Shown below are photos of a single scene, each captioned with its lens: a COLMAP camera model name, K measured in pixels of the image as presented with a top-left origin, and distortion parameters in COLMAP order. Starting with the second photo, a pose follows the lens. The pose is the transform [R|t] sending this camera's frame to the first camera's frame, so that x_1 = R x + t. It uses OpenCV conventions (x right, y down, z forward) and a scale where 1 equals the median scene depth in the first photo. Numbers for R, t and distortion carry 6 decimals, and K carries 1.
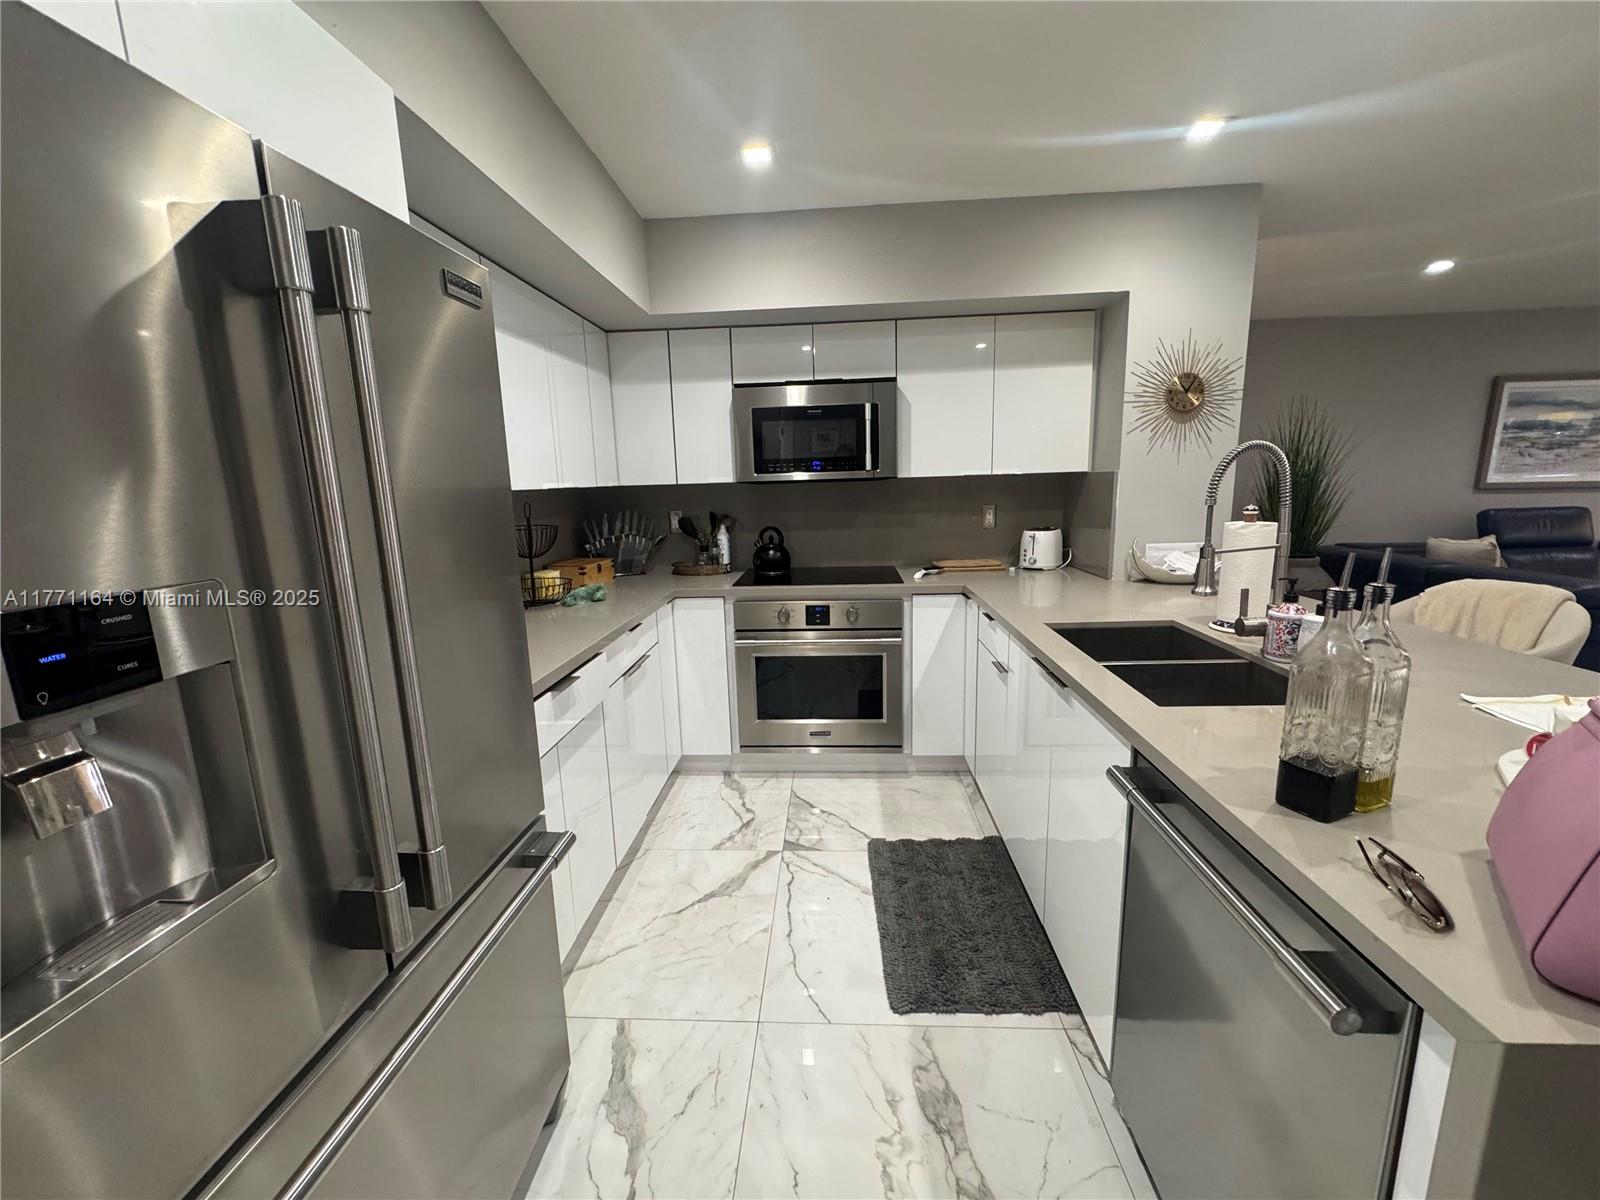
lens RADIAL K [[640.4, 0, 797.1], [0, 640.4, 600.4], [0, 0, 1]] dist [-0.000895, 0.000185]
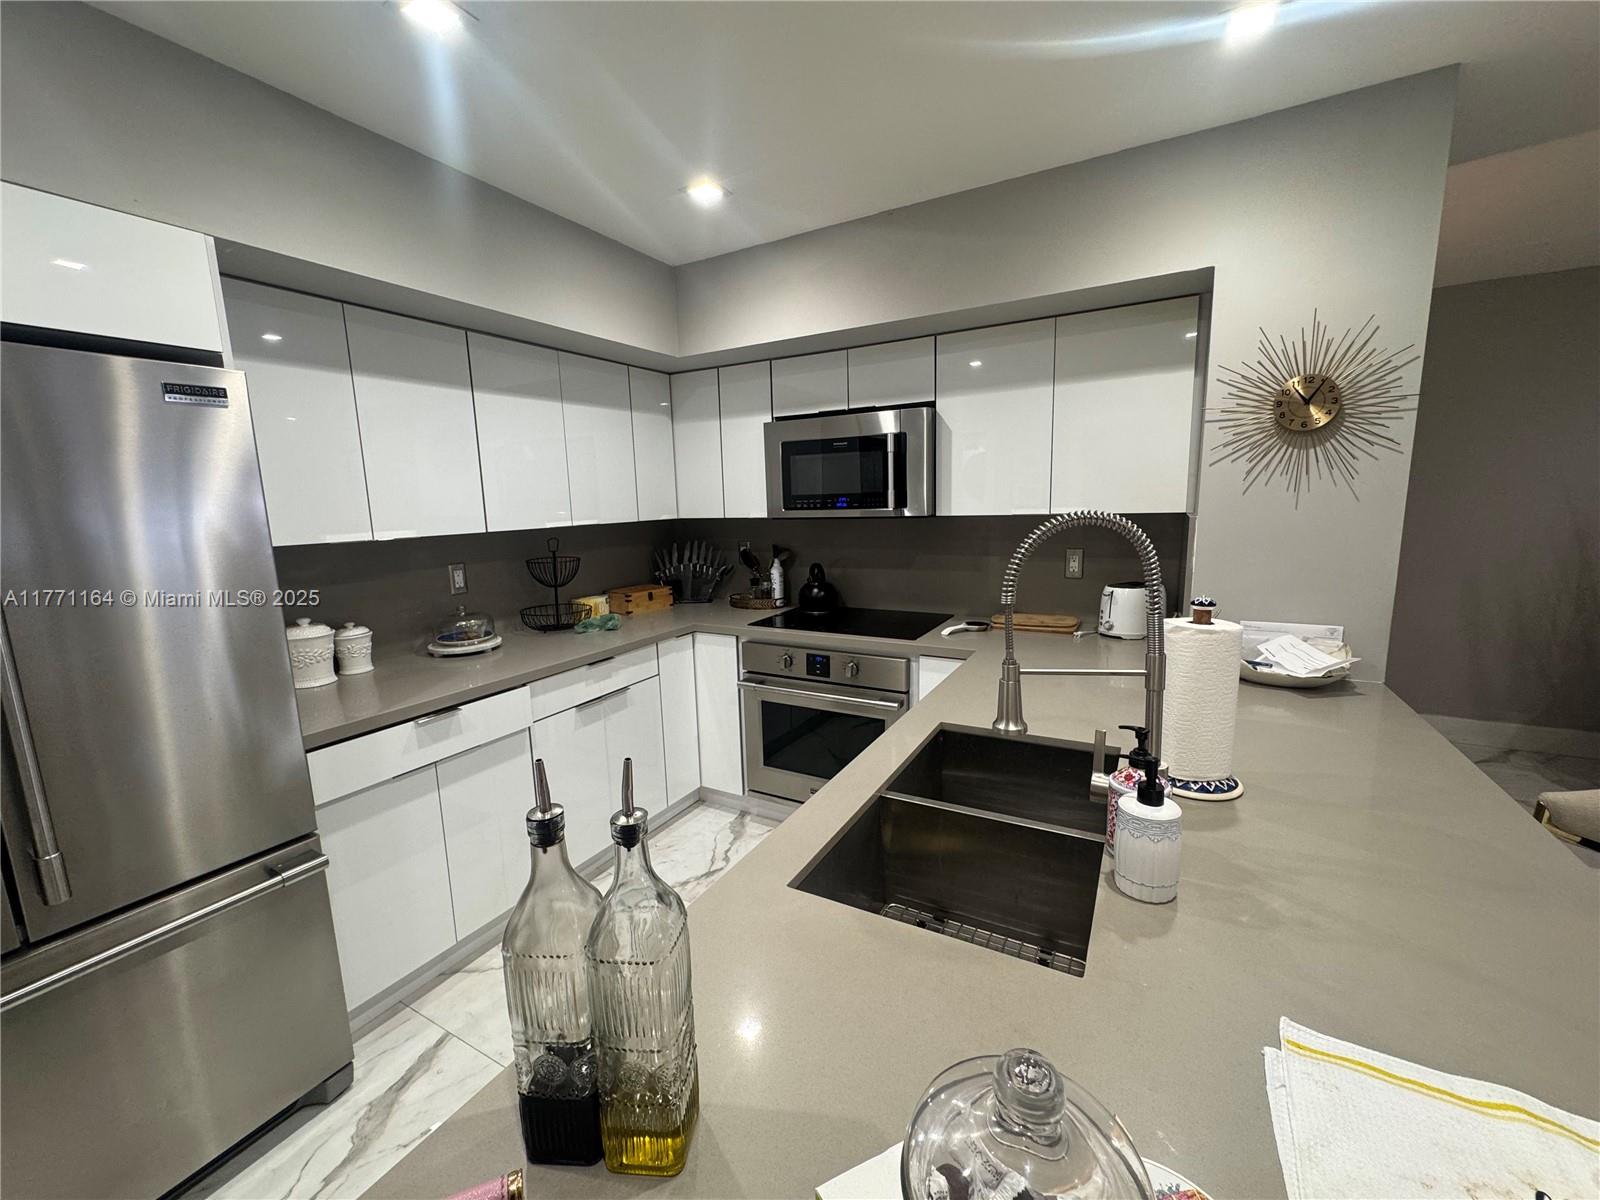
lens RADIAL K [[640.4, 0, 791.2], [0, 640.4, 600.7], [0, 0, 1]] dist [-0.000895, 0.000185]
pose [[0.899277, 0.073850, -0.431100, 0.373375], [-0.077629, 0.996943, 0.008848, -0.072735], [0.430435, 0.025509, 0.902261, 0.144596]]
